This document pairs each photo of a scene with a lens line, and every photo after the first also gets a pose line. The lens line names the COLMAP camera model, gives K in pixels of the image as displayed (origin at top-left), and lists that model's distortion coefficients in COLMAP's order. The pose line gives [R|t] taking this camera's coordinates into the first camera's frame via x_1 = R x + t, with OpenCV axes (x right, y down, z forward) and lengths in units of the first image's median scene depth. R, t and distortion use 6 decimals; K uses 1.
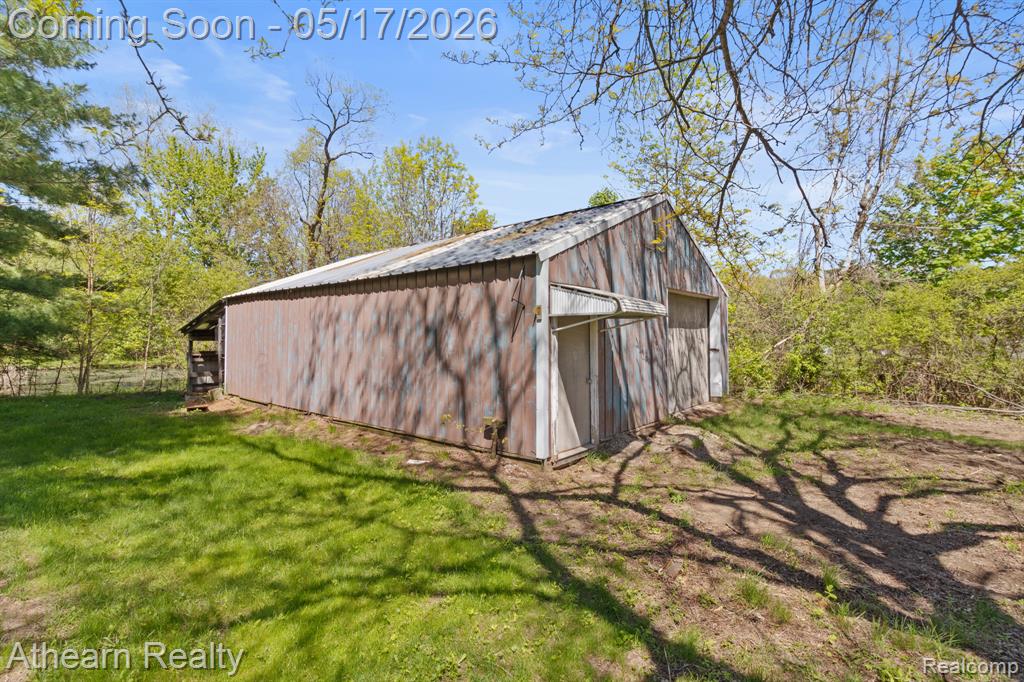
lens RADIAL K [[473.0, 0, 507.5], [0, 473.0, 325.9], [0, 0, 1]] dist [-0.000464, 0.000015]
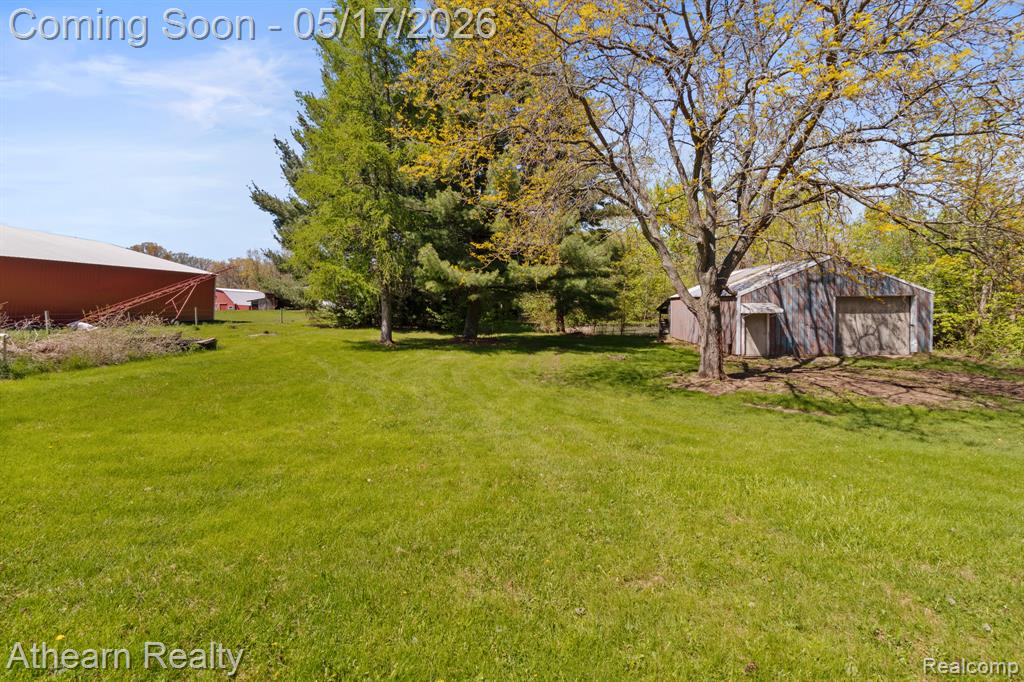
lens RADIAL K [[473.0, 0, 507.5], [0, 473.0, 325.9], [0, 0, 1]] dist [-0.000464, 0.000015]
pose [[0.591713, 0.032751, -0.805483, 0.949037], [0.030068, 0.997583, 0.062650, -0.099957], [0.805587, -0.061290, 0.589298, -1.217516]]
